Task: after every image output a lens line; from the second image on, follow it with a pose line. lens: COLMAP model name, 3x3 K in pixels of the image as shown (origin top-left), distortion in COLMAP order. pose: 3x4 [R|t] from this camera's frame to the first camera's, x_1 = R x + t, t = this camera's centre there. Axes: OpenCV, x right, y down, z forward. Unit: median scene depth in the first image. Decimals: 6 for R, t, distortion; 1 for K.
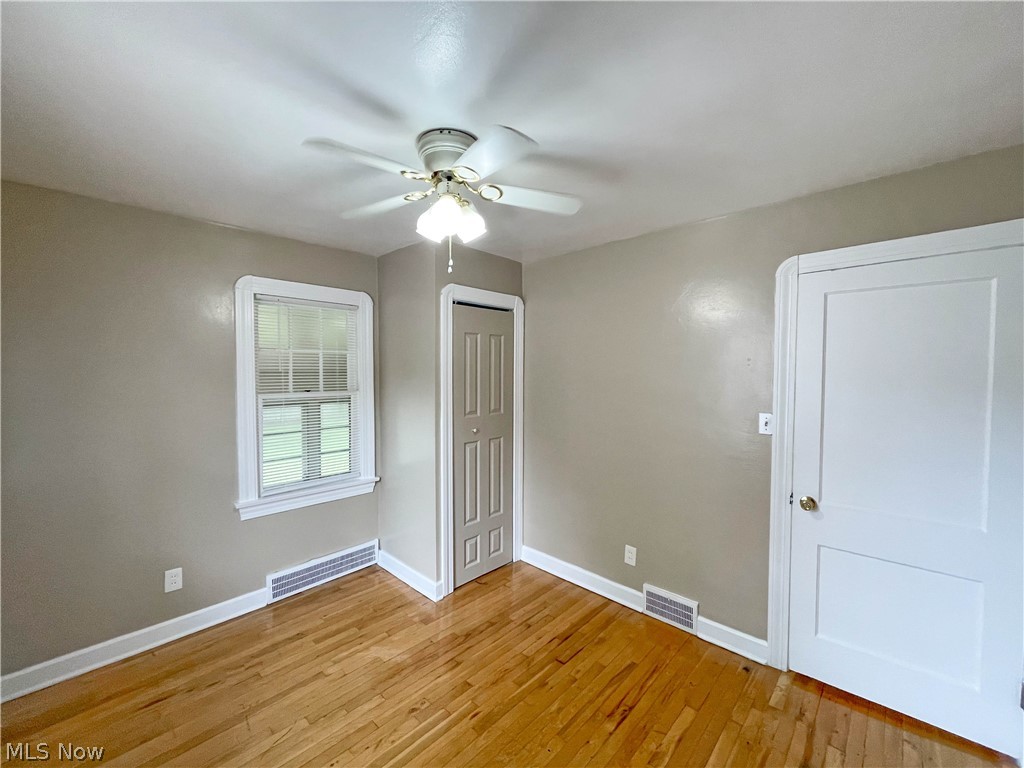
lens RADIAL K [[413.5, 0, 513.0], [0, 413.5, 383.0], [0, 0, 1]] dist [-0.000498, -0.000150]
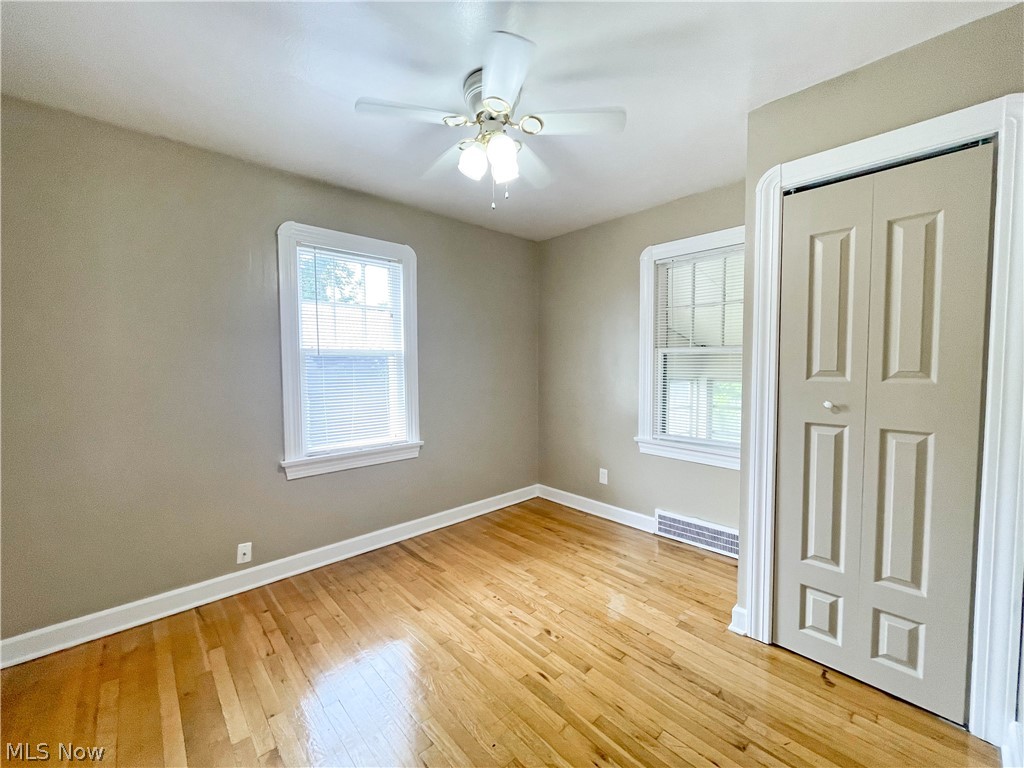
lens RADIAL K [[413.5, 0, 513.0], [0, 413.5, 383.0], [0, 0, 1]] dist [-0.000498, -0.000150]
pose [[-0.066788, 0.046913, -0.996664, 0.606231], [-0.026229, 0.998466, 0.048756, 0.083619], [0.997422, 0.029398, -0.065455, 0.740012]]
